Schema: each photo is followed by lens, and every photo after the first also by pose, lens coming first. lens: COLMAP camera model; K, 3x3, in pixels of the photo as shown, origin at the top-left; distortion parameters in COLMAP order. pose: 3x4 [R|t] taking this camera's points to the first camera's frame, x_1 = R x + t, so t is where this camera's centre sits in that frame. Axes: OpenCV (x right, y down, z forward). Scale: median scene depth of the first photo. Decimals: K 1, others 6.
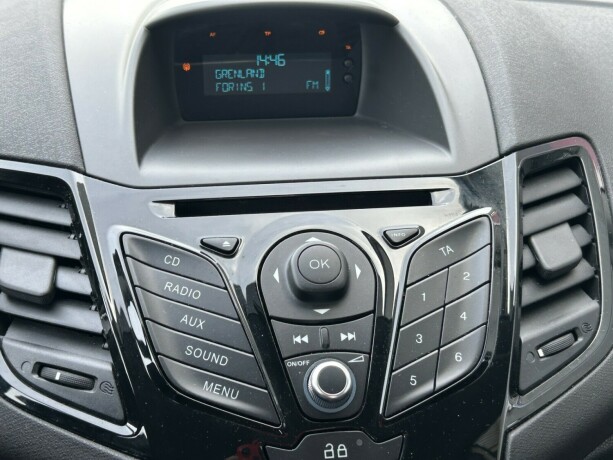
lens RADIAL K [[865.1, 0, 311.8], [0, 865.1, 231.7], [0, 0, 1]] dist [0.125847, 0.000000]
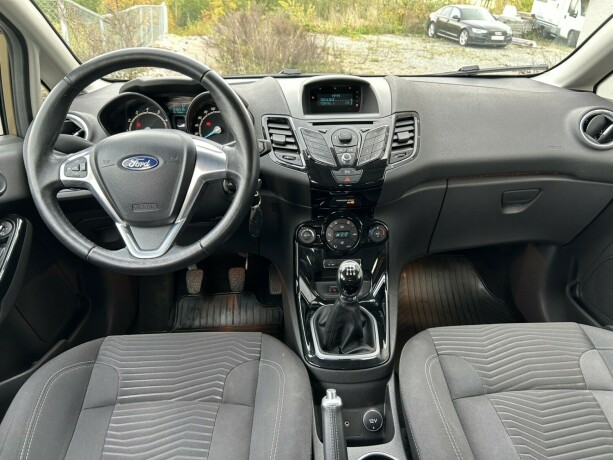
lens RADIAL K [[464.3, 0, 308.8], [0, 464.3, 228.1], [0, 0, 1]] dist [0.012208, -0.007961]
pose [[0.993782, 0.022102, -0.109129, 0.089823], [-0.021612, 0.999750, 0.005675, 0.486237], [0.109227, -0.003281, 0.994011, -1.333570]]
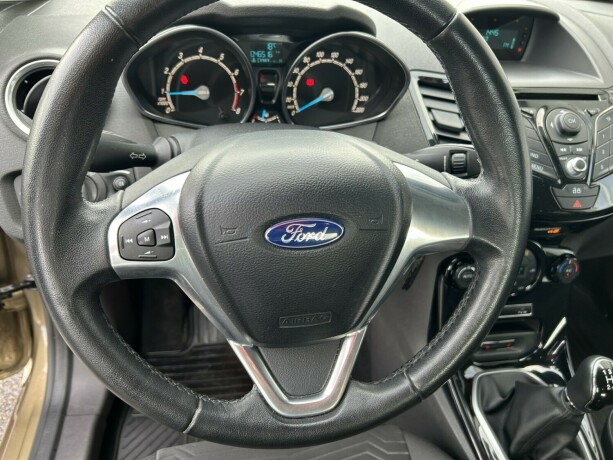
lens RADIAL K [[464.3, 0, 302.0], [0, 464.3, 233.8], [0, 0, 1]] dist [0.012208, -0.007961]
pose [[0.998168, 0.033690, 0.050263, -0.808599], [-0.044203, 0.973244, 0.225484, 0.082637], [-0.041321, -0.227293, 0.972949, -0.373716]]
